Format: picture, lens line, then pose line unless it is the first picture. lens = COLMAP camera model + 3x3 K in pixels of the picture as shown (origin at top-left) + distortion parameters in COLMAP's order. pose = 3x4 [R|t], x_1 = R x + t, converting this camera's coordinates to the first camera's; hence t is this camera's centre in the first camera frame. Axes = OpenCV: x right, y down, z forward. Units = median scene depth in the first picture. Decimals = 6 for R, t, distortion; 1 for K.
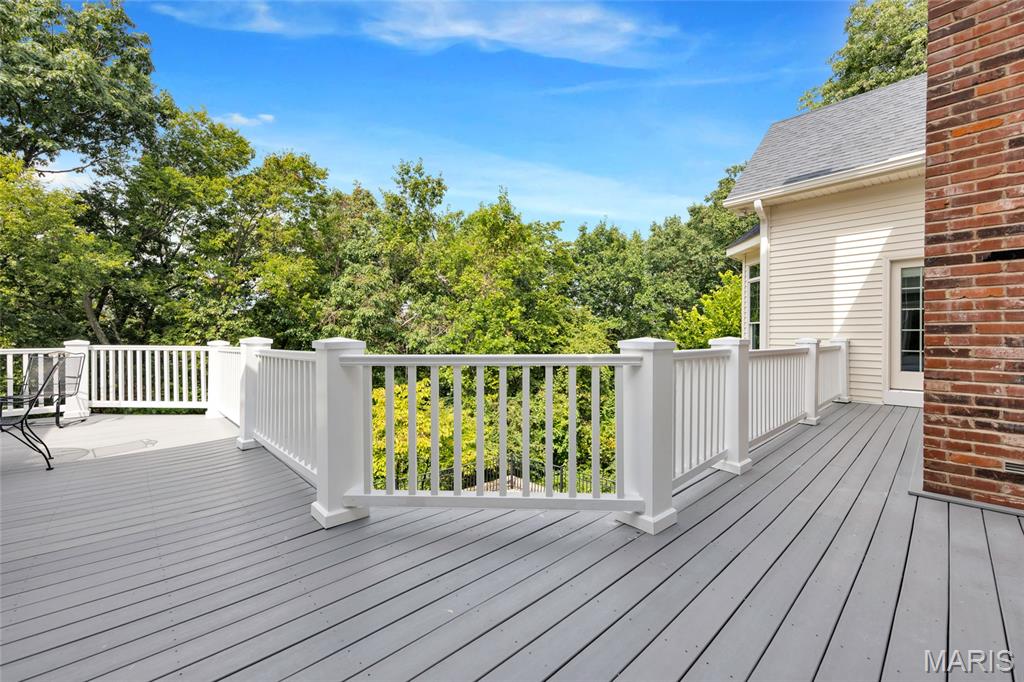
lens RADIAL K [[411.4, 0, 518.0], [0, 411.4, 344.1], [0, 0, 1]] dist [0.002723, -0.000092]
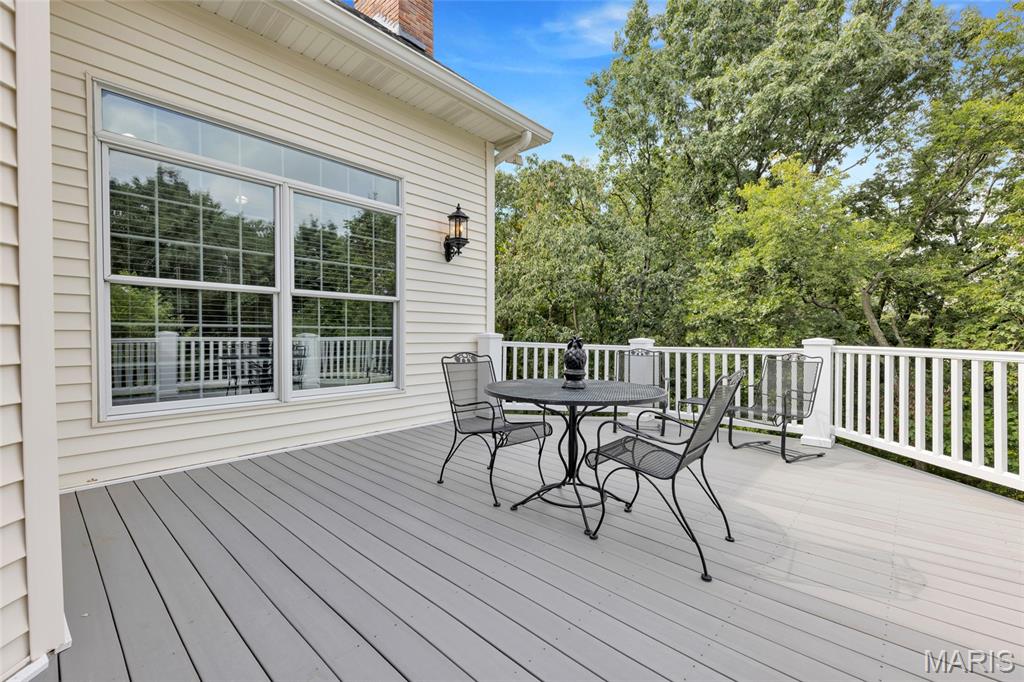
lens RADIAL K [[411.4, 0, 519.1], [0, 411.4, 340.7], [0, 0, 1]] dist [0.002723, -0.000092]
pose [[0.044800, 0.007844, -0.998965, -0.065825], [-0.015993, 0.999847, 0.007134, -0.000322], [0.998868, 0.015656, 0.044919, 0.078180]]
